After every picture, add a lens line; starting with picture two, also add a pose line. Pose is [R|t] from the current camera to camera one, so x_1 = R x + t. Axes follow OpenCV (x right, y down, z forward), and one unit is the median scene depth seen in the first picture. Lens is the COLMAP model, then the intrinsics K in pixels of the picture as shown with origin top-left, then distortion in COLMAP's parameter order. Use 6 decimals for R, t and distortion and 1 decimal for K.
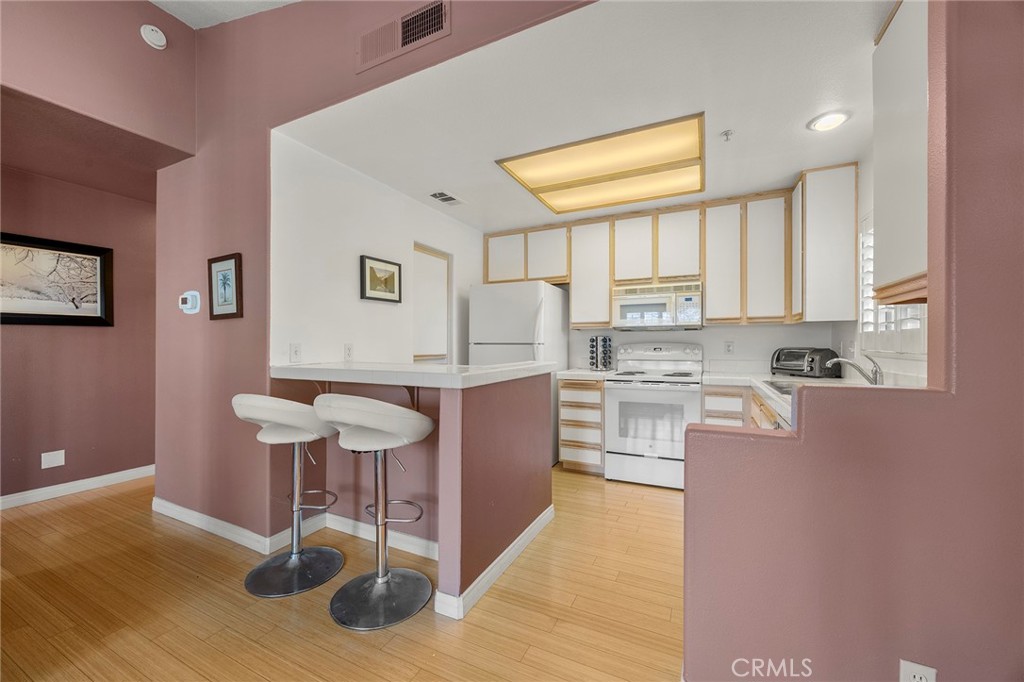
lens RADIAL K [[398.9, 0, 510.4], [0, 398.9, 344.6], [0, 0, 1]] dist [-0.001595, 0.000138]
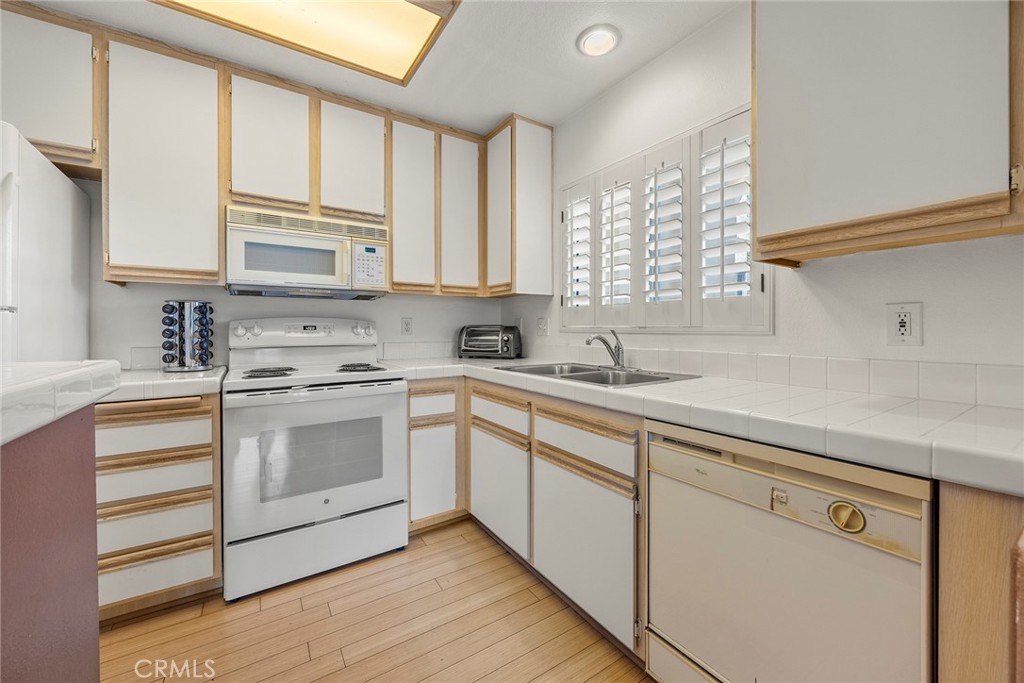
lens RADIAL K [[398.9, 0, 509.8], [0, 398.9, 331.9], [0, 0, 1]] dist [-0.001595, 0.000138]
pose [[0.507311, -0.002687, 0.861759, 0.003611], [-0.000203, 0.999995, 0.003238, 0.017183], [-0.861763, -0.001817, 0.507307, 0.472426]]
